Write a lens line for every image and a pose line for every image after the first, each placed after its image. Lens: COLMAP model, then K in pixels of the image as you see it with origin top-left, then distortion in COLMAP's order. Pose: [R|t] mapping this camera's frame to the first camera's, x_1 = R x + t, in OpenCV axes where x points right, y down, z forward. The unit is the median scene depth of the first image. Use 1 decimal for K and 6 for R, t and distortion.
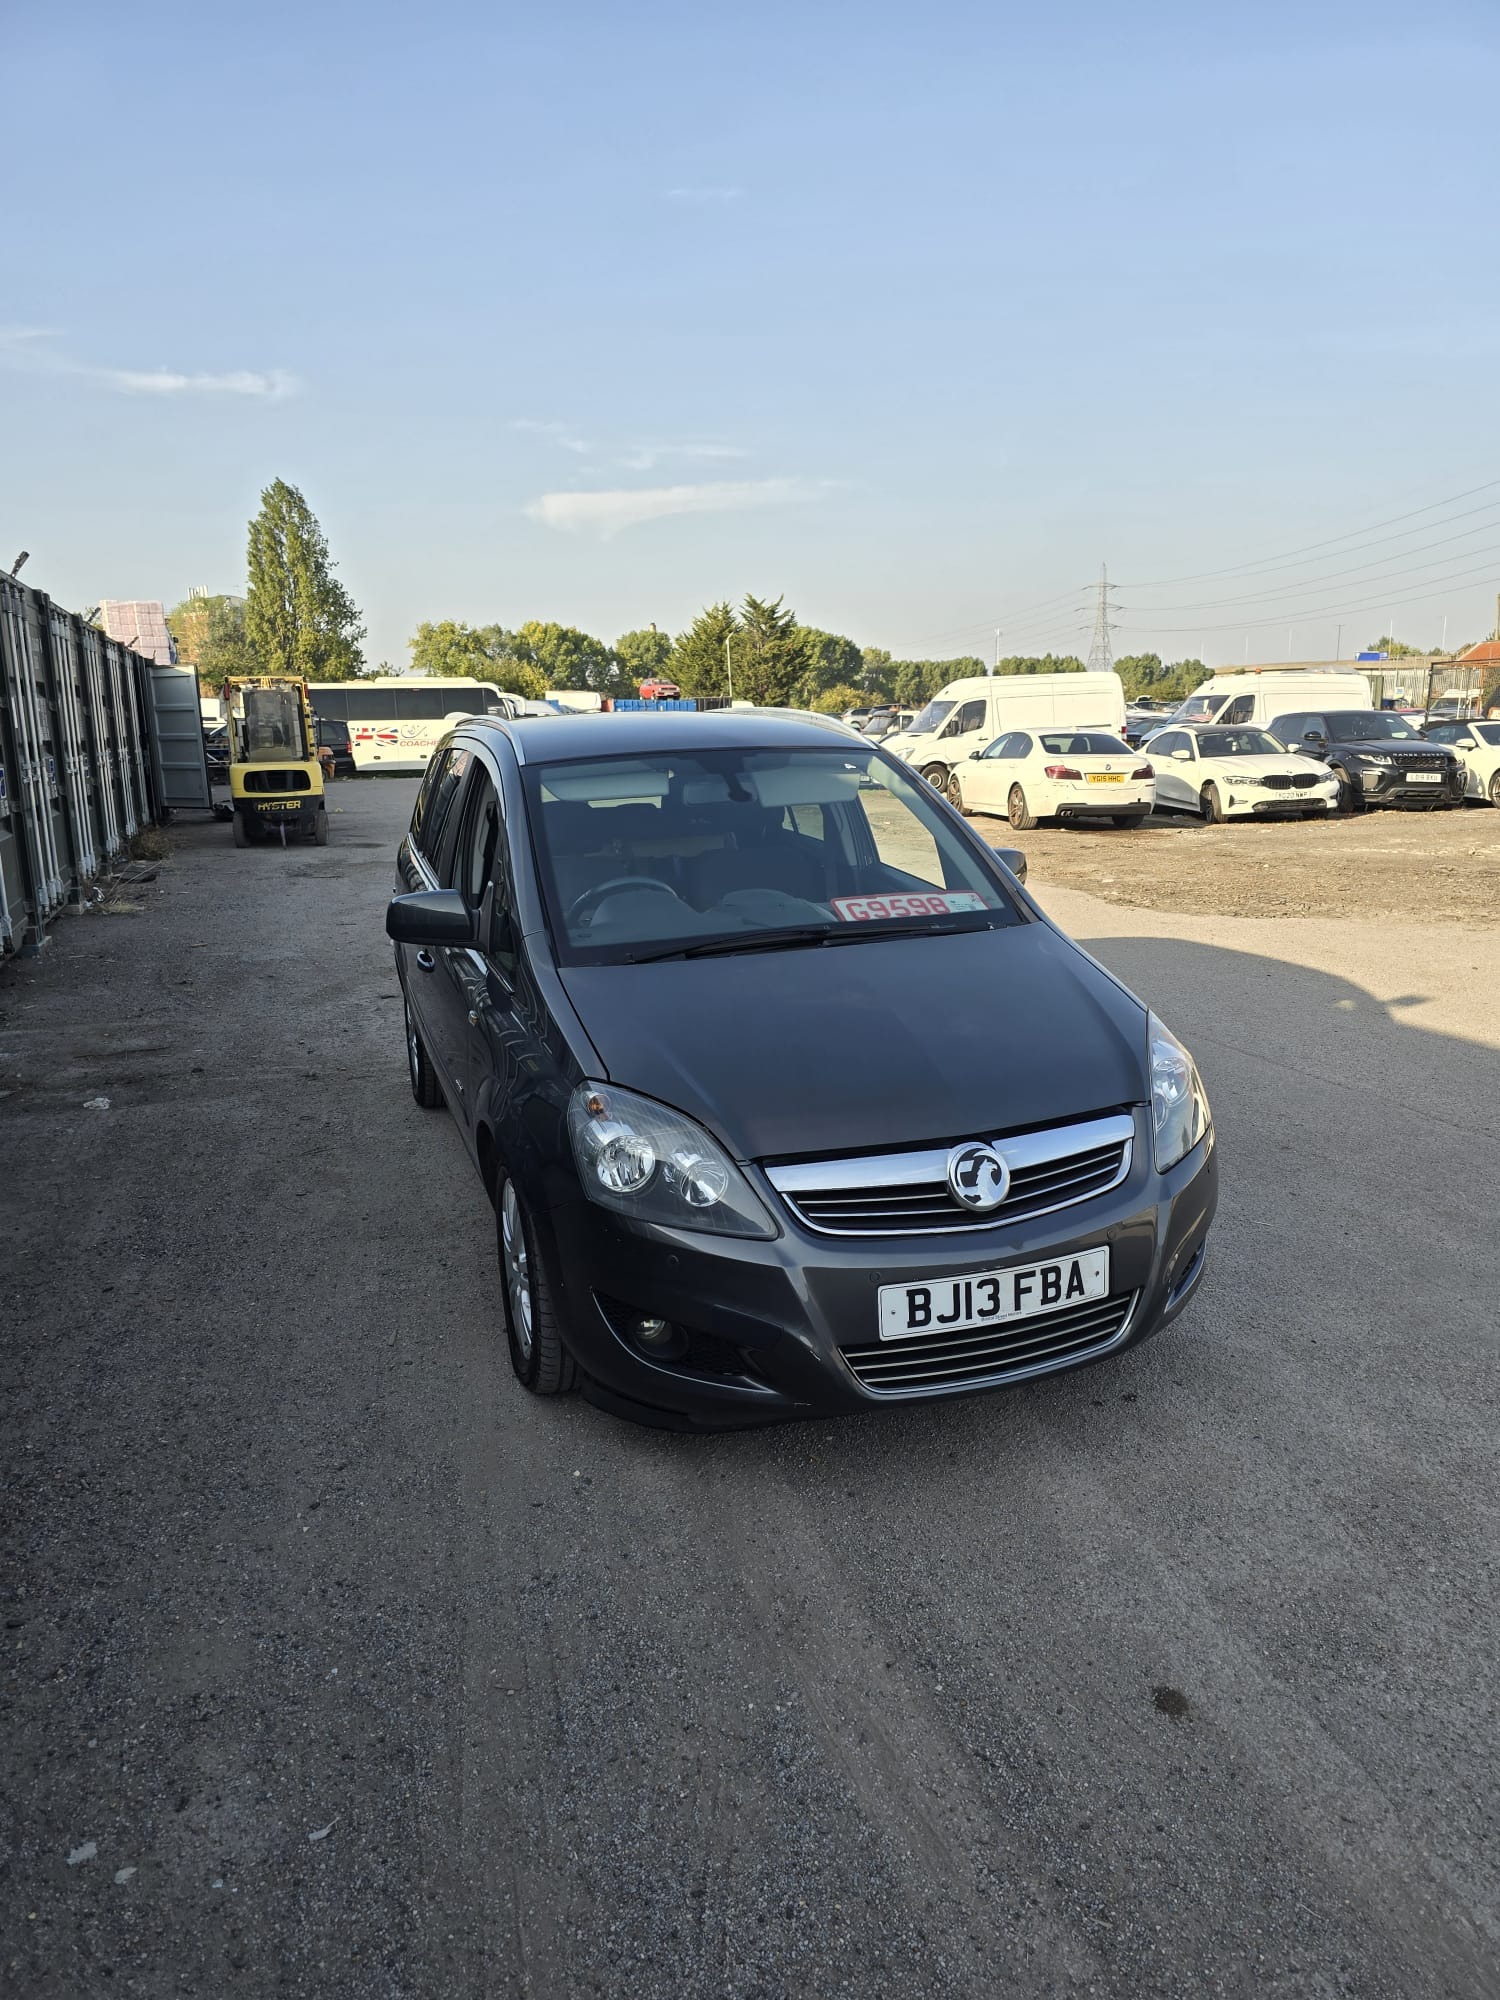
lens RADIAL K [[1344.0, 0, 790.4], [0, 1344.0, 1017.5], [0, 0, 1]] dist [0.079056, -0.087985]
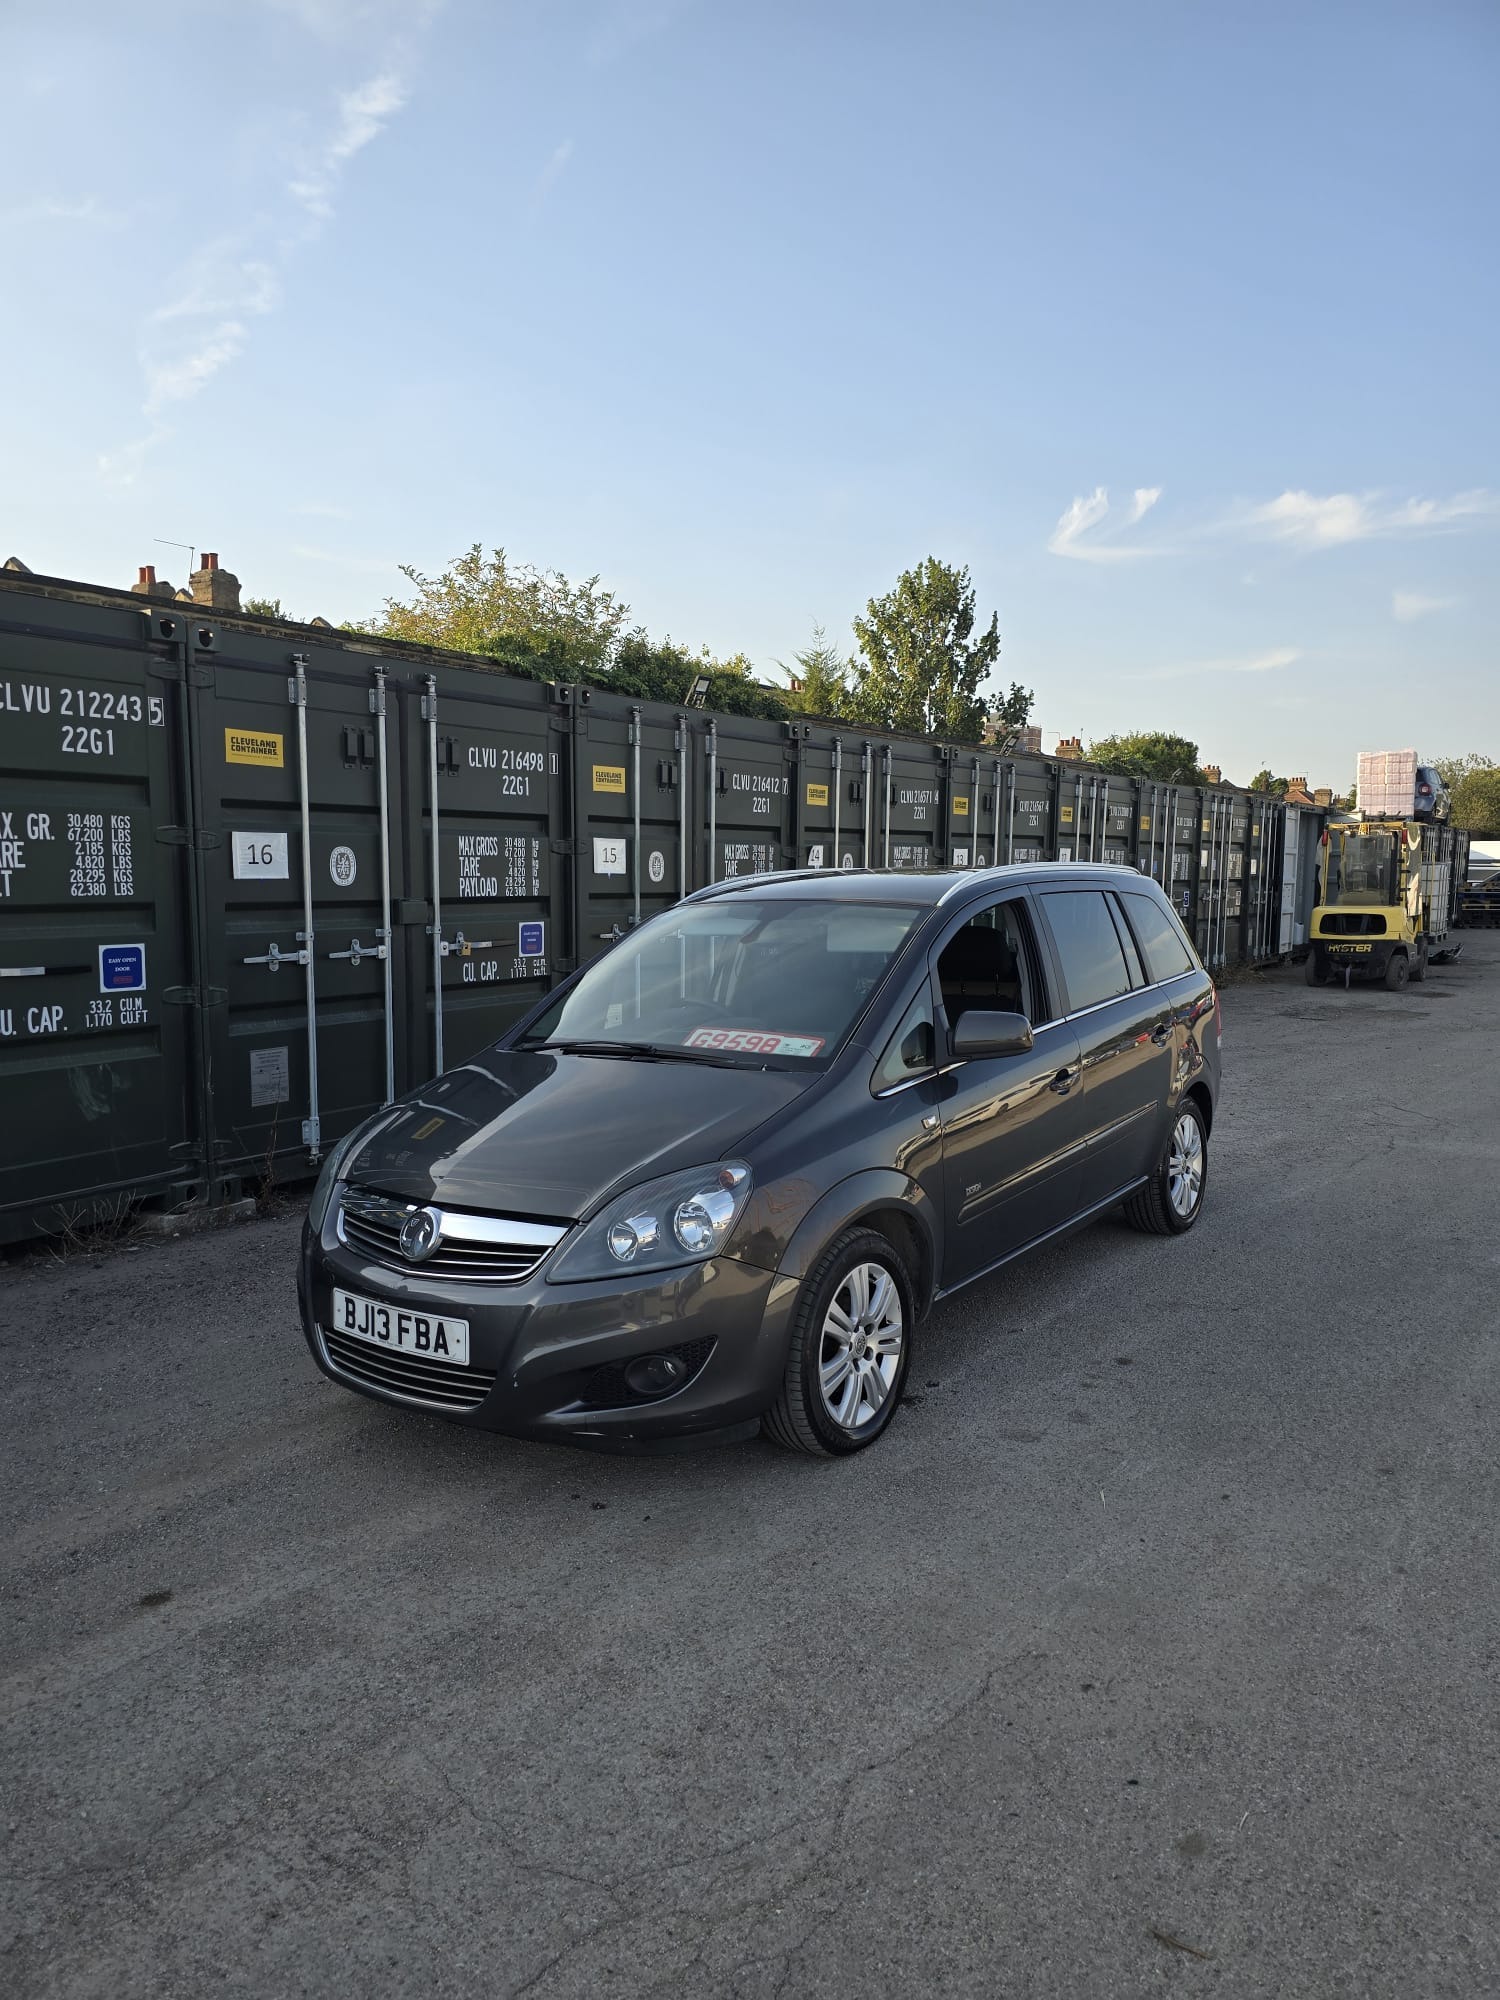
lens RADIAL K [[1338.1, 0, 756.5], [0, 1338.1, 1013.0], [0, 0, 1]] dist [0.080565, -0.077861]
pose [[0.567529, 0.104613, -0.816680, 0.764593], [-0.187978, 0.982161, -0.004819, -0.080125], [0.801608, 0.156253, 0.577070, 0.280587]]
